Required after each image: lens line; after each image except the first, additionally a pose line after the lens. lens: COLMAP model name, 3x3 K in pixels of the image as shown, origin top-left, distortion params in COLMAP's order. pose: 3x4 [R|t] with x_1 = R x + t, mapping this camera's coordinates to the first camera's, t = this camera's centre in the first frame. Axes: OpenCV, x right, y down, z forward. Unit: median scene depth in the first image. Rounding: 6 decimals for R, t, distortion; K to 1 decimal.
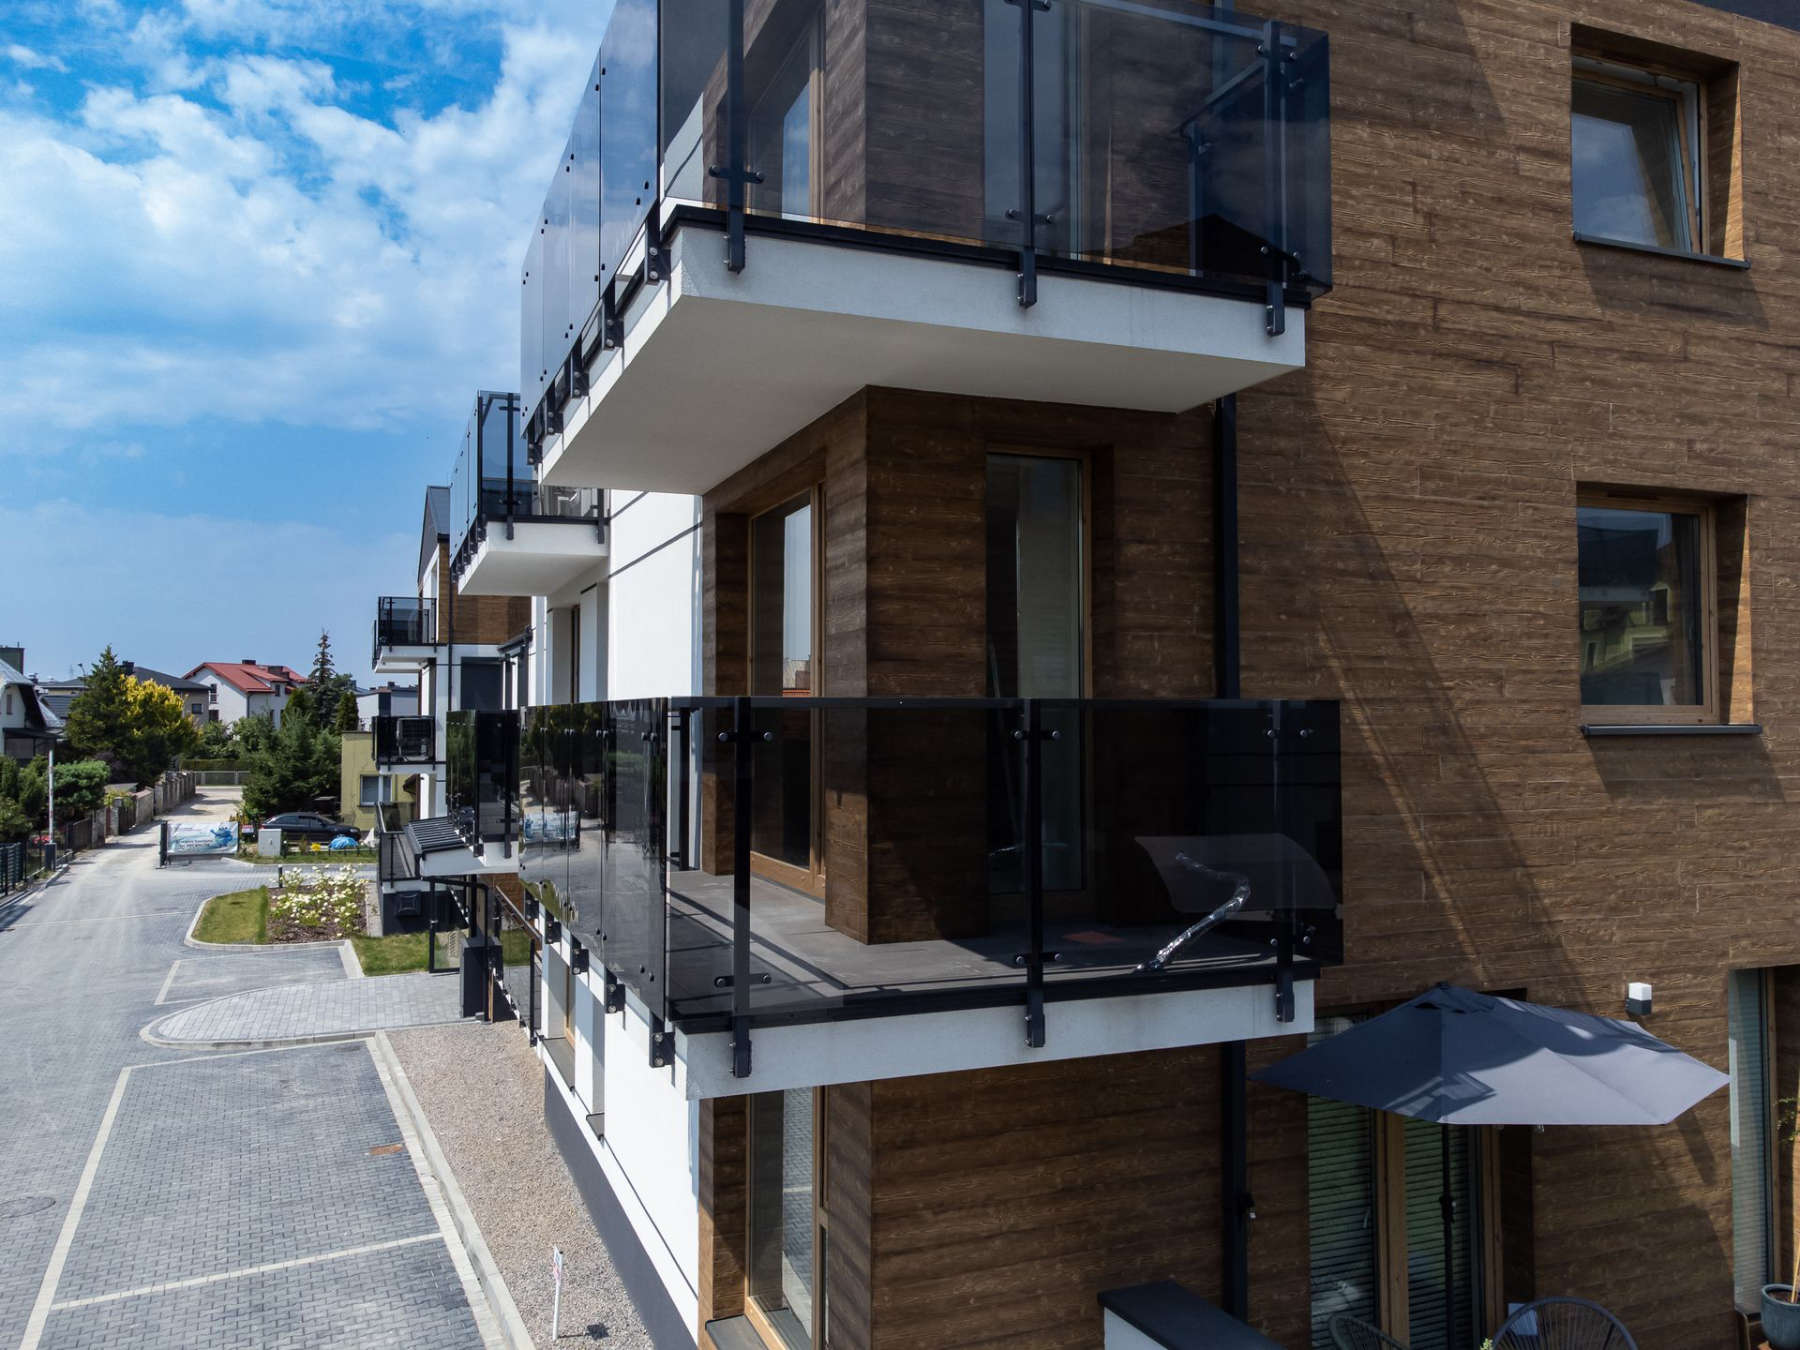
lens RADIAL K [[1375.2, 0, 900.0], [0, 1375.2, 675.0], [0, 0, 1]] dist [0.001439, 0.034224]
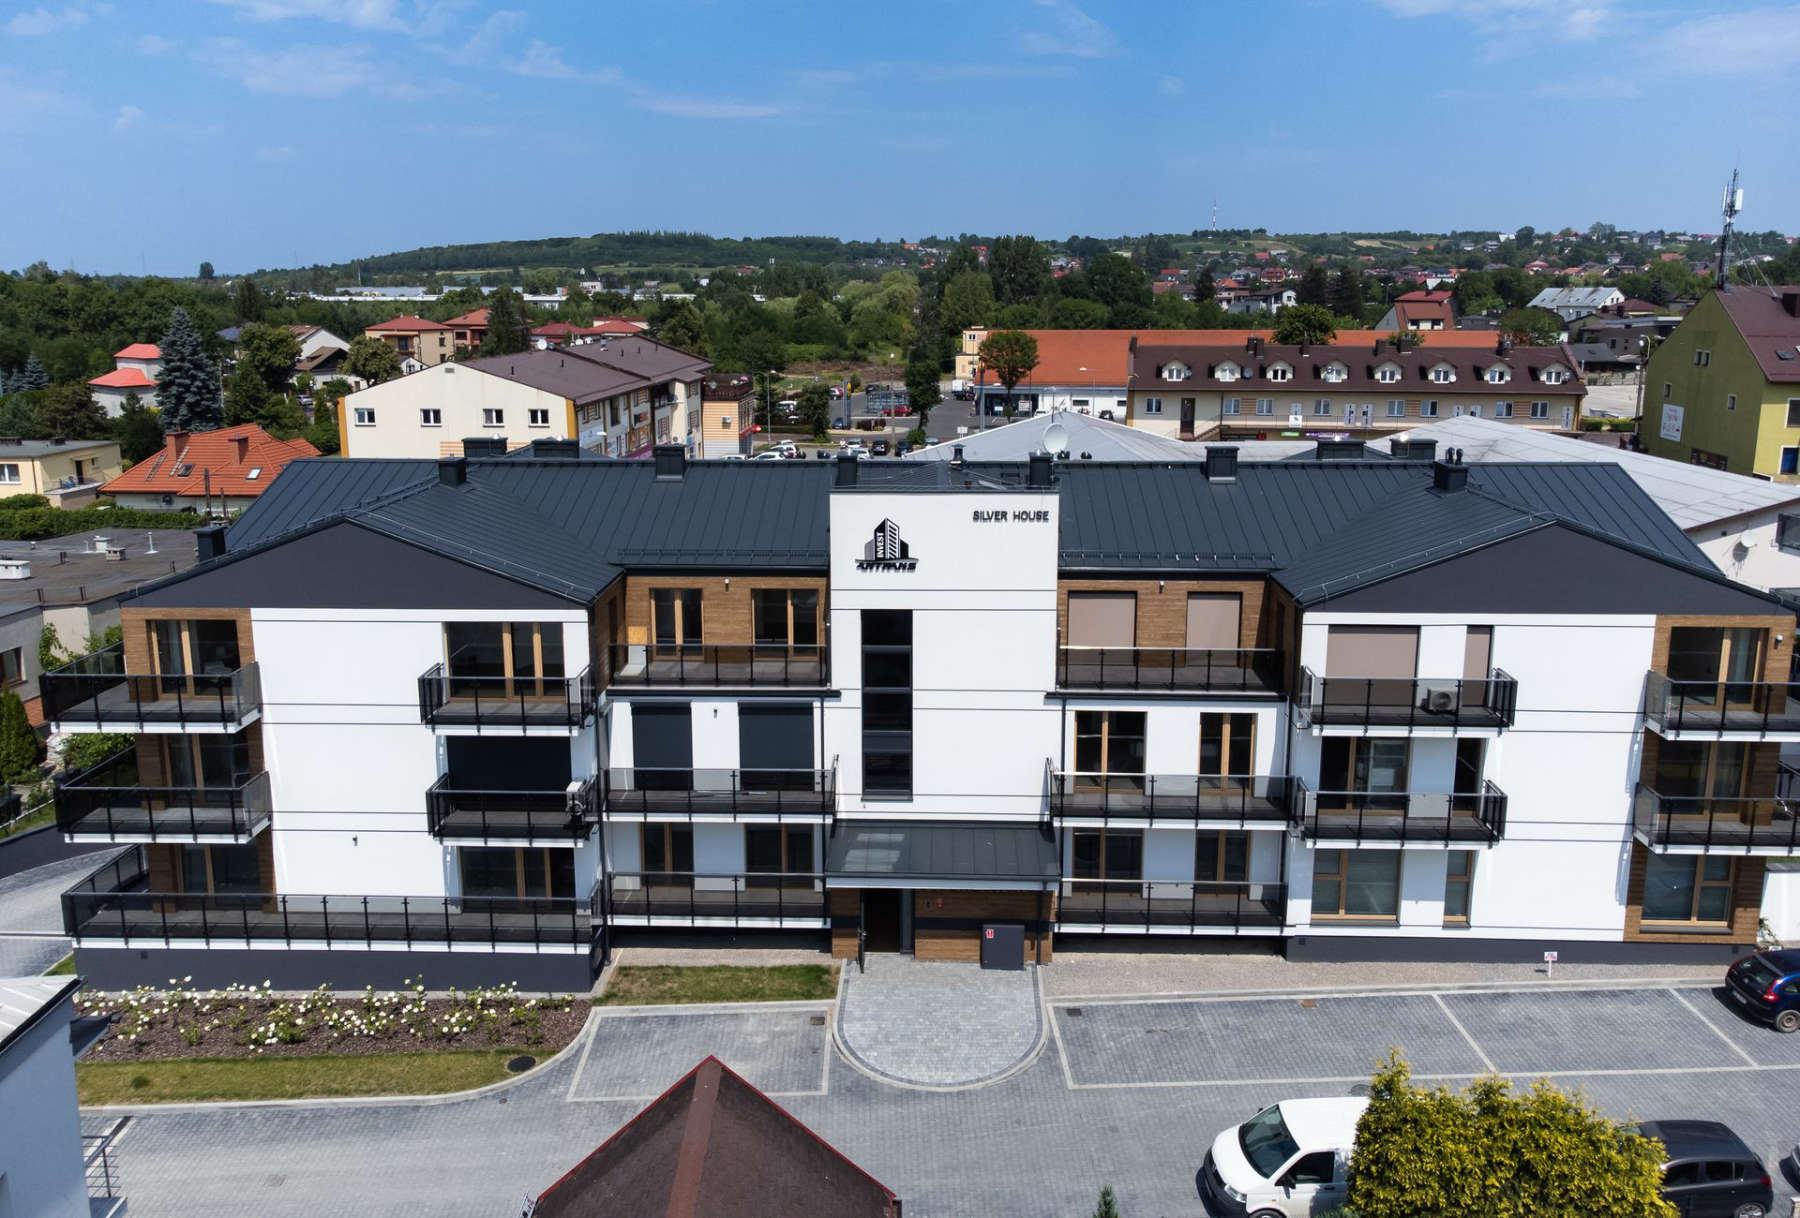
lens RADIAL K [[1332.0, 0, 903.4], [0, 1332.0, 545.6], [0, 0, 1]] dist [0.018271, 0.003115]
pose [[0.390724, -0.170156, 0.904645, -2.779317], [-0.038800, 0.978849, 0.200871, -0.851736], [-0.919690, -0.113585, 0.375858, 1.062894]]
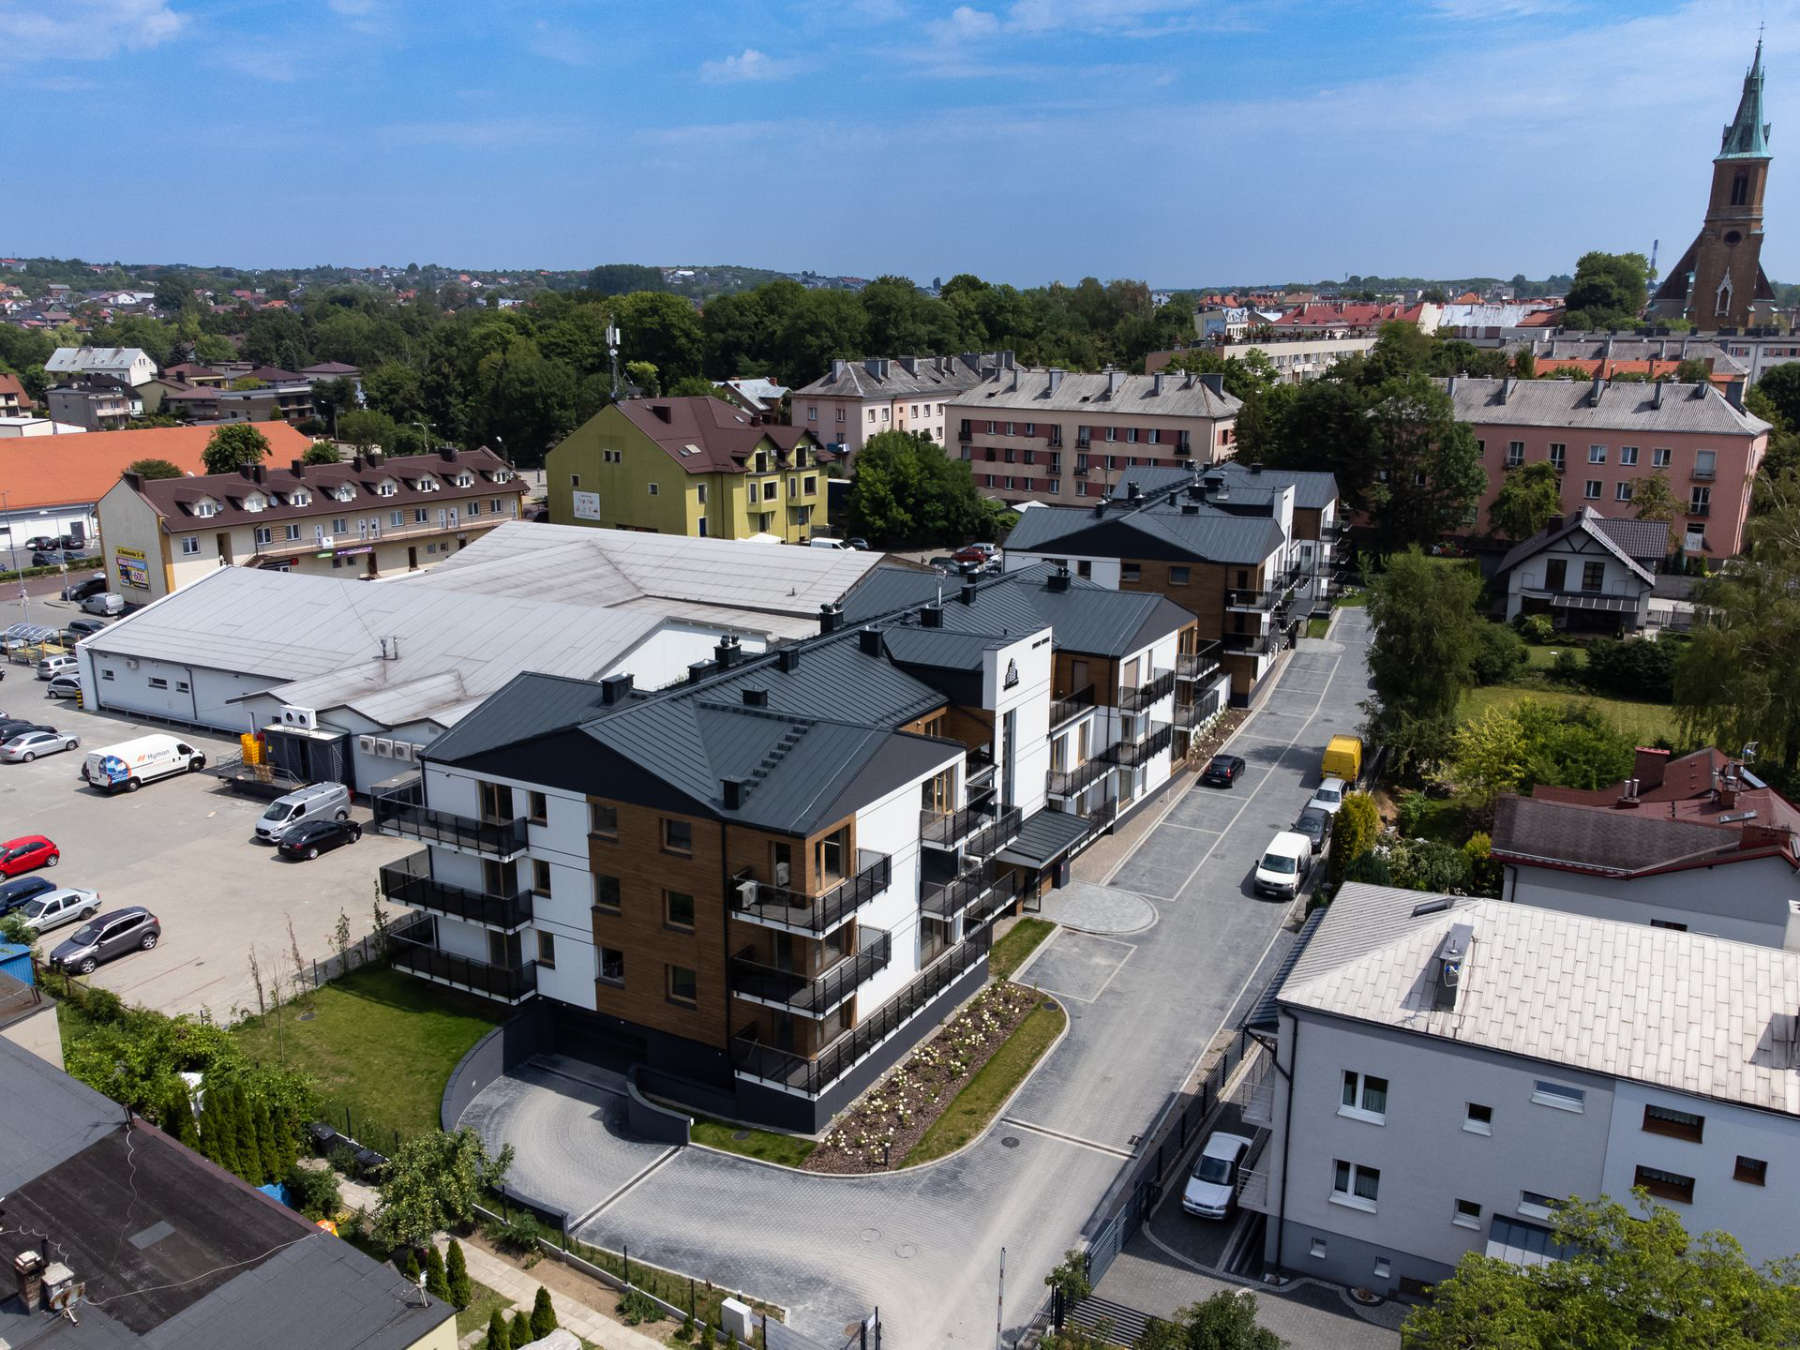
lens RADIAL K [[1427.8, 0, 894.7], [0, 1427.8, 710.6], [0, 0, 1]] dist [0.104335, -0.201267]
pose [[-0.627603, -0.202488, 0.751740, -3.813767], [-0.028686, 0.970943, 0.237584, -1.328248], [-0.778005, 0.127544, -0.615176, 5.207639]]
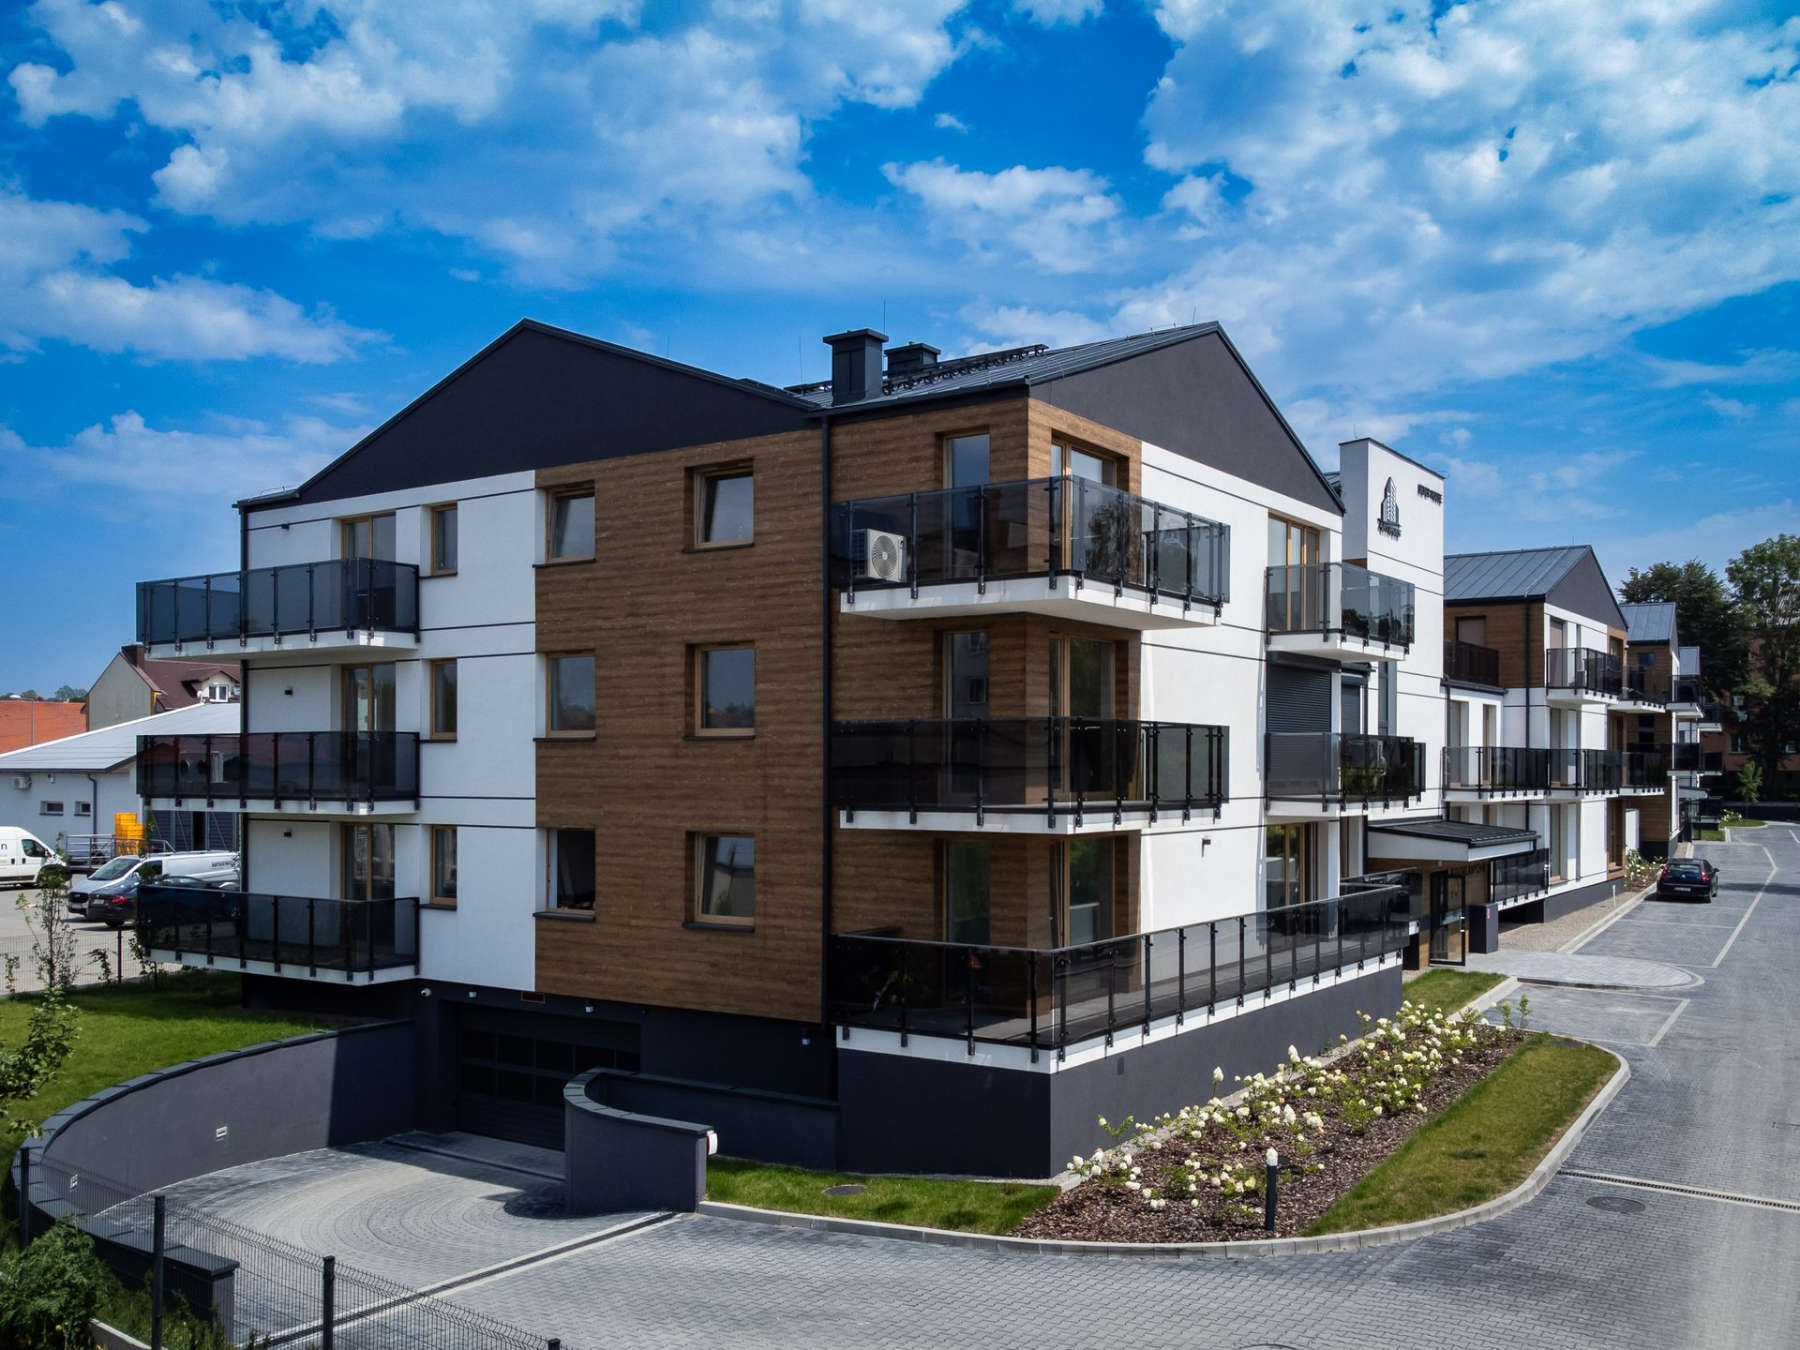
lens RADIAL K [[1543.4, 0, 989.5], [0, 1543.4, 781.4], [0, 0, 1]] dist [0.009025, 0.011703]
pose [[-0.584698, -0.000058, 0.811251, -2.315997], [-0.027555, 0.999424, -0.019789, 0.203661], [-0.810783, -0.033924, -0.584363, 4.167483]]
